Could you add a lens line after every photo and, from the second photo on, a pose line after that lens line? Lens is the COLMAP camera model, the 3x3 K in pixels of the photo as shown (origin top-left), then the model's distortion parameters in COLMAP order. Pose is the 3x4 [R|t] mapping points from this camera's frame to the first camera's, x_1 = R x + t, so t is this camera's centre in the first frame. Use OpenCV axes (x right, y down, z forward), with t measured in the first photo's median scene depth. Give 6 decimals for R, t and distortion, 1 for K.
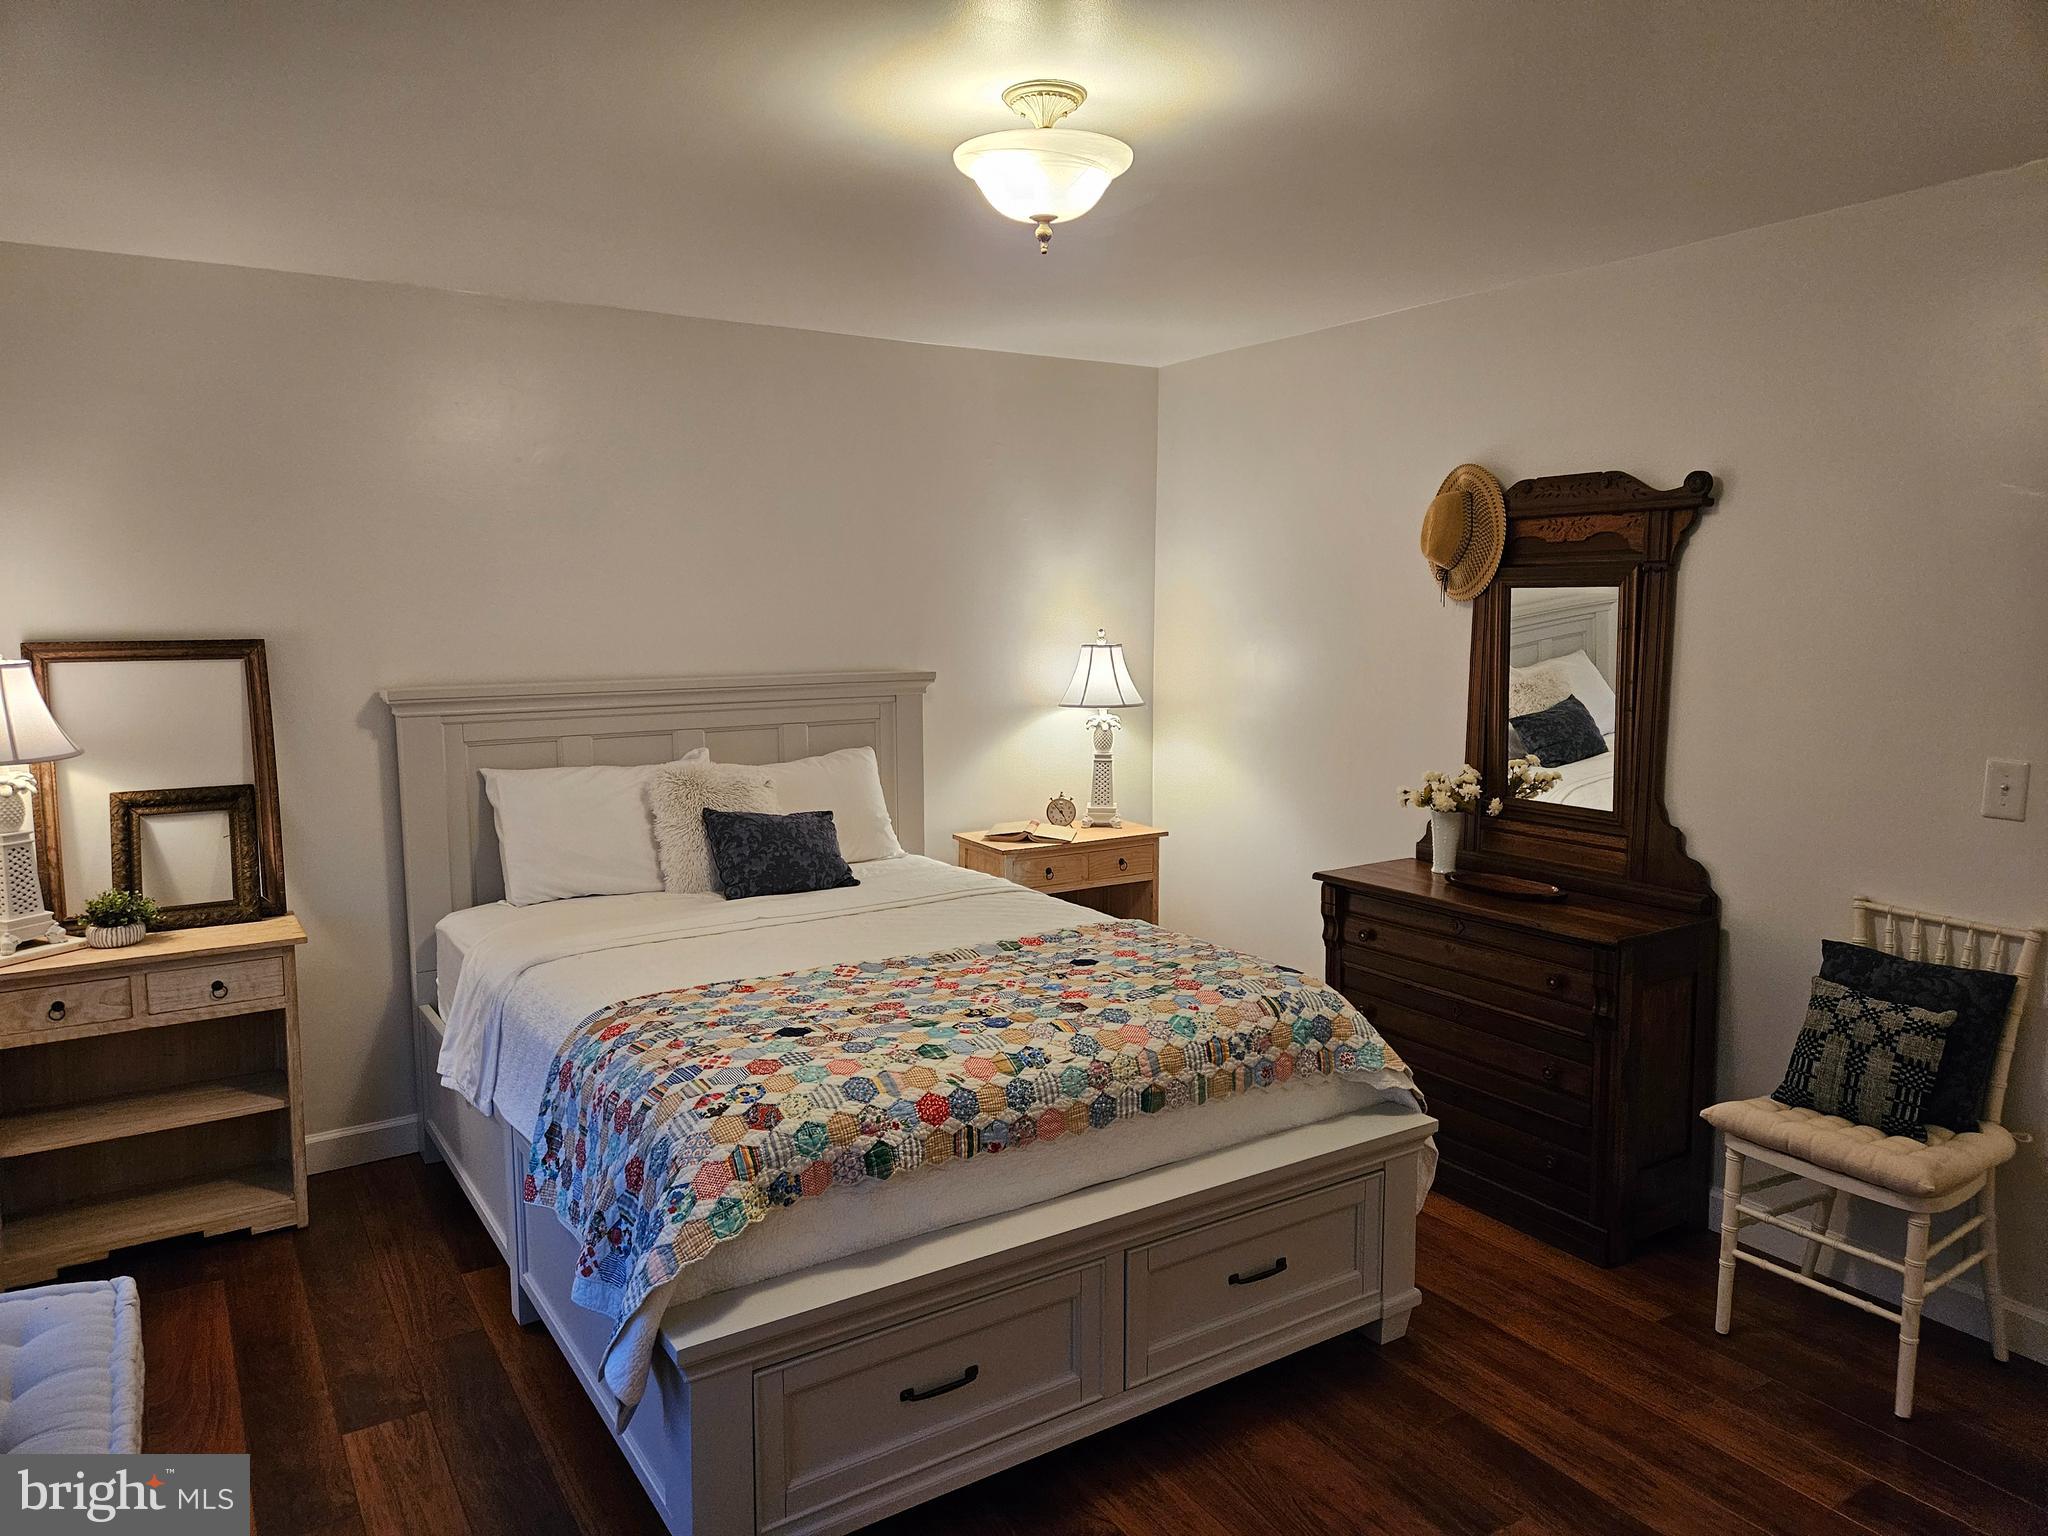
lens RADIAL K [[1357.0, 0, 1015.9], [0, 1357.0, 760.3], [0, 0, 1]] dist [0.038052, -0.004570]
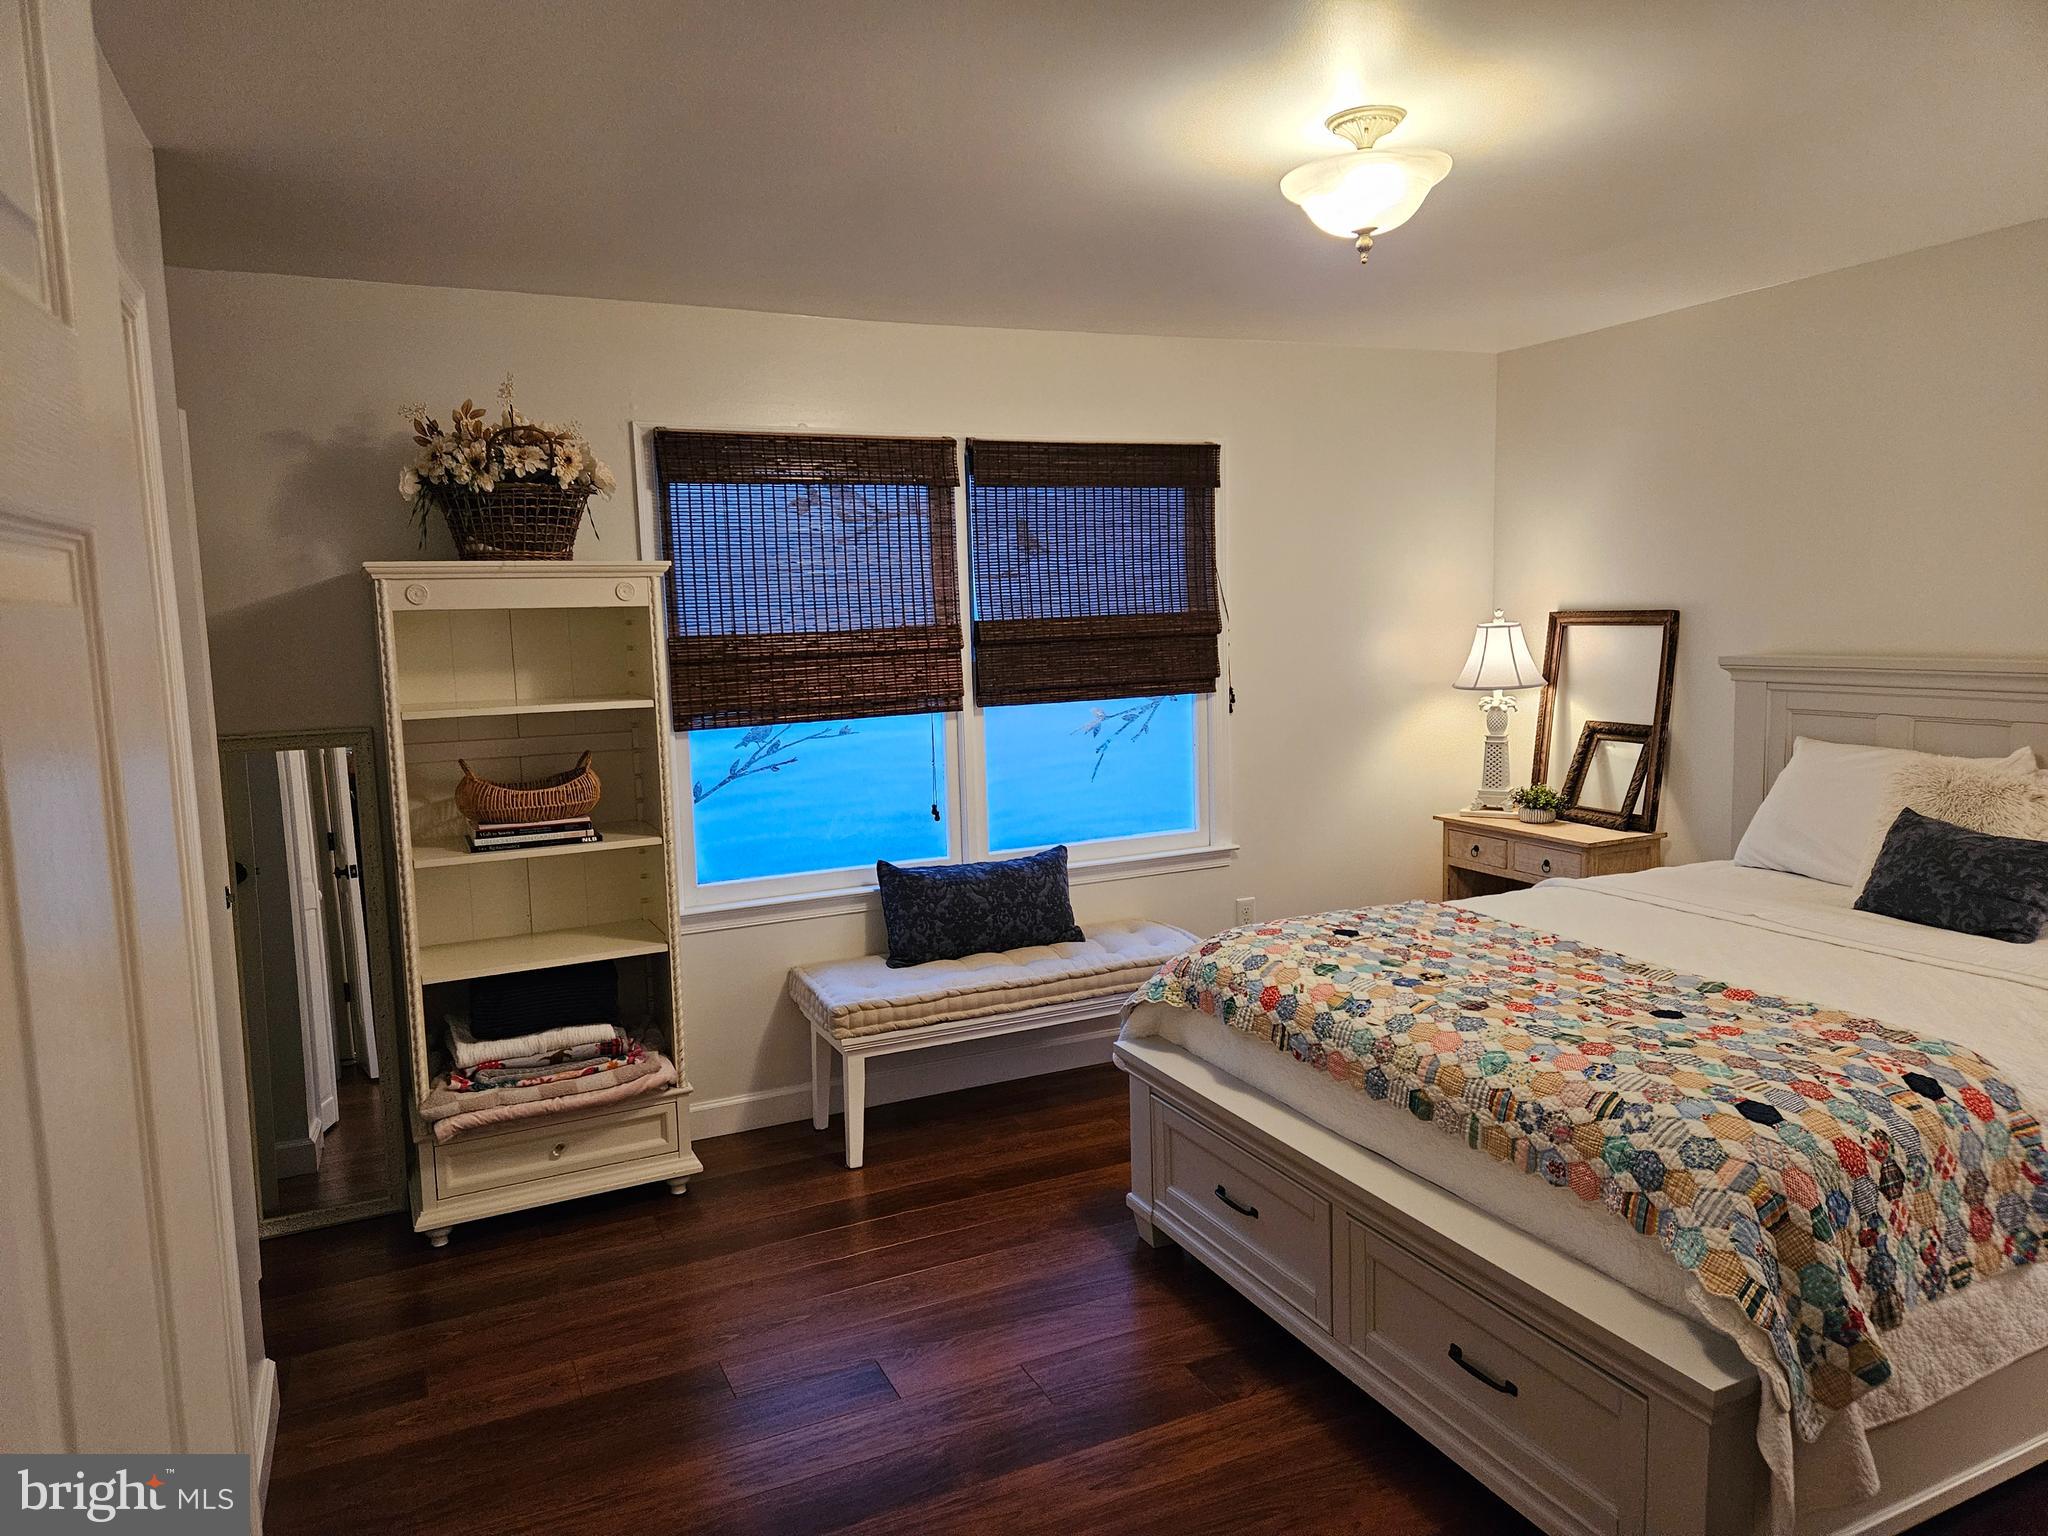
lens RADIAL K [[1357.0, 0, 1019.3], [0, 1357.0, 770.9], [0, 0, 1]] dist [0.038052, -0.004570]
pose [[-0.129940, 0.127609, -0.983276, 0.989091], [-0.085428, 0.986555, 0.139324, -0.087319], [0.987835, 0.102103, -0.117291, 0.760110]]
